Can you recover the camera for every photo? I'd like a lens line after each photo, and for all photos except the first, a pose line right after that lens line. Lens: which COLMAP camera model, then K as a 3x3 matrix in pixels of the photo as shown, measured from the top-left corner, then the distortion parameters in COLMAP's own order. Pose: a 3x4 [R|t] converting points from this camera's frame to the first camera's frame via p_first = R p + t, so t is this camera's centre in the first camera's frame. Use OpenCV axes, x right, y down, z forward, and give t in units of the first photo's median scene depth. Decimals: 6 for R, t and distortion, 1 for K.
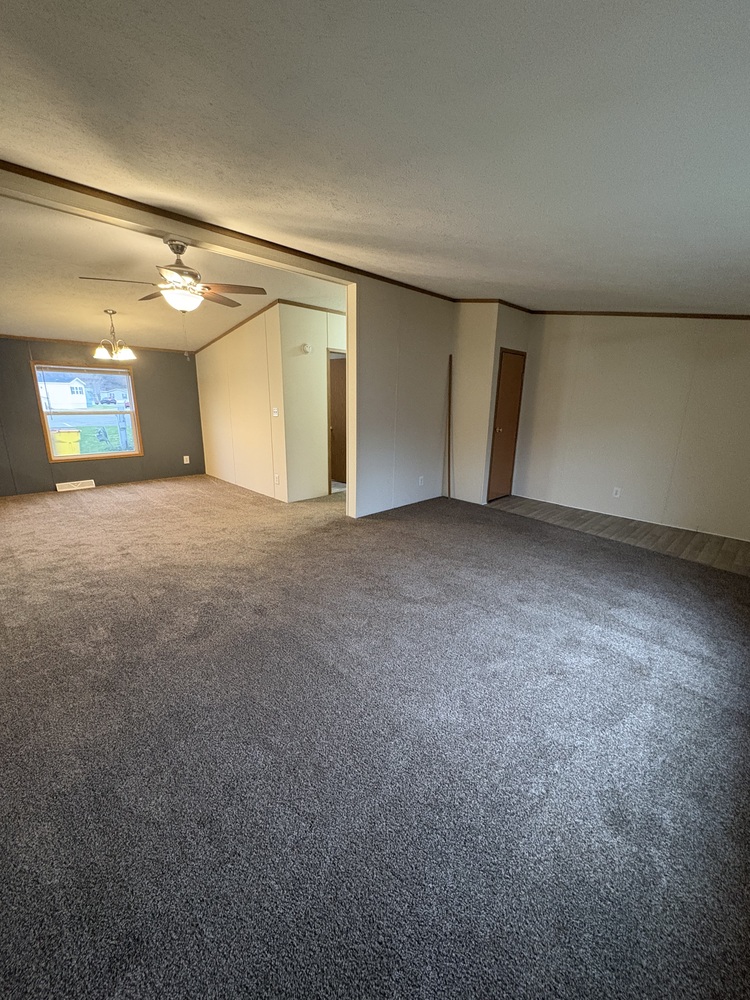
lens RADIAL K [[399.2, 0, 375.0], [0, 399.2, 500.1], [0, 0, 1]] dist [0.004305, -0.001045]
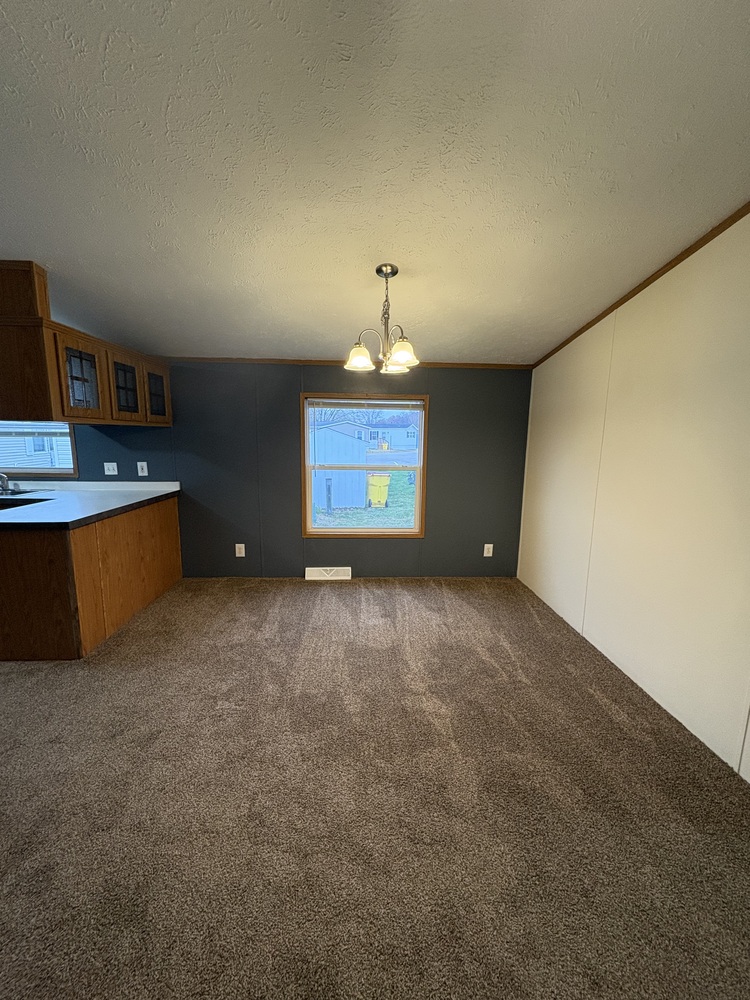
lens RADIAL K [[399.2, 0, 372.6], [0, 399.2, 500.5], [0, 0, 1]] dist [0.004305, -0.001045]
pose [[0.747729, 0.099869, -0.656450, -0.280305], [-0.165831, 0.985384, -0.038978, -0.150915], [0.642963, 0.138004, 0.753362, 0.557815]]
